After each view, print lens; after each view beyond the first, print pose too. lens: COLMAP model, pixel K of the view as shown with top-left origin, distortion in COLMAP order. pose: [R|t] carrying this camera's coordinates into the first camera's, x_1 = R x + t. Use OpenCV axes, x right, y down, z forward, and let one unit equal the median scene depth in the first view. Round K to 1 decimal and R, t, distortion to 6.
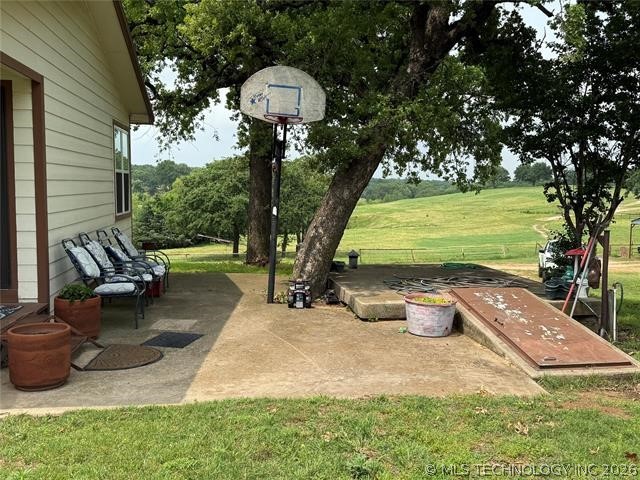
lens RADIAL K [[650.0, 0, 320.8], [0, 650.0, 239.8], [0, 0, 1]] dist [0.027546, 0.000000]
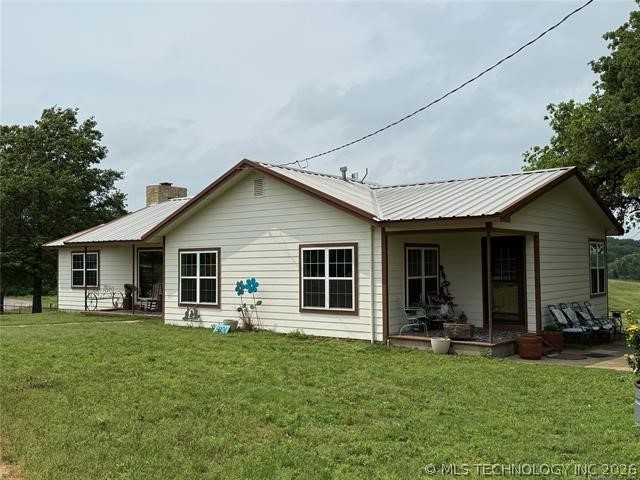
lens RADIAL K [[650.0, 0, 320.3], [0, 650.0, 239.9], [0, 0, 1]] dist [0.027546, 0.000000]
pose [[0.696042, -0.039672, -0.716904, 0.613418], [-0.046180, 0.993931, -0.099838, 0.034427], [0.716514, 0.102599, 0.689986, -1.009941]]
